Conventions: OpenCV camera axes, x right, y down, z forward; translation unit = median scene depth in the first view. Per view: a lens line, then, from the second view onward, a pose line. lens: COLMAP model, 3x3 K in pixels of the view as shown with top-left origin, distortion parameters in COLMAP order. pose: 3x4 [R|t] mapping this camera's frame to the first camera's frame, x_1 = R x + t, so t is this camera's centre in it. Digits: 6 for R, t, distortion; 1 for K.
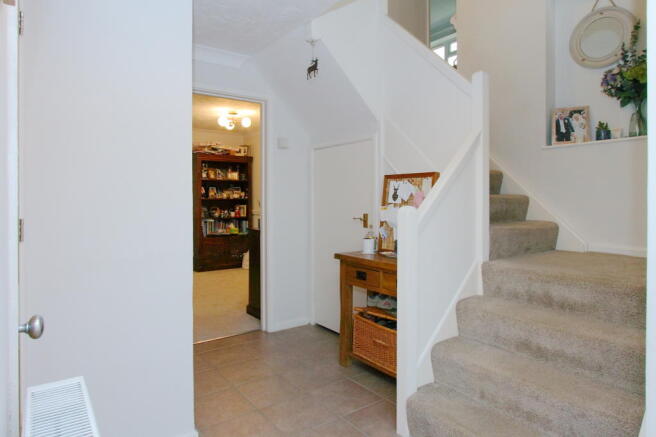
lens RADIAL K [[384.9, 0, 328.3], [0, 384.9, 199.2], [0, 0, 1]] dist [-0.000184, 0.000120]
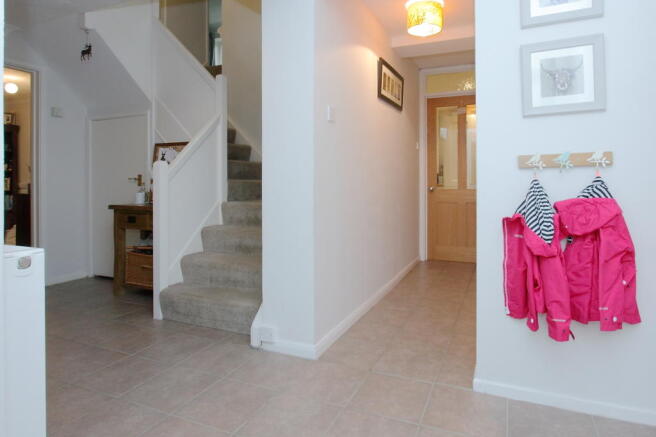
lens RADIAL K [[357.4, 0, 329.1], [0, 357.4, 176.6], [0, 0, 1]] dist [-0.006552, -0.002524]
pose [[0.864074, -0.003604, 0.503352, 0.054375], [0.006241, 0.999974, -0.003553, 0.062285], [-0.503326, 0.006211, 0.864074, -0.354163]]
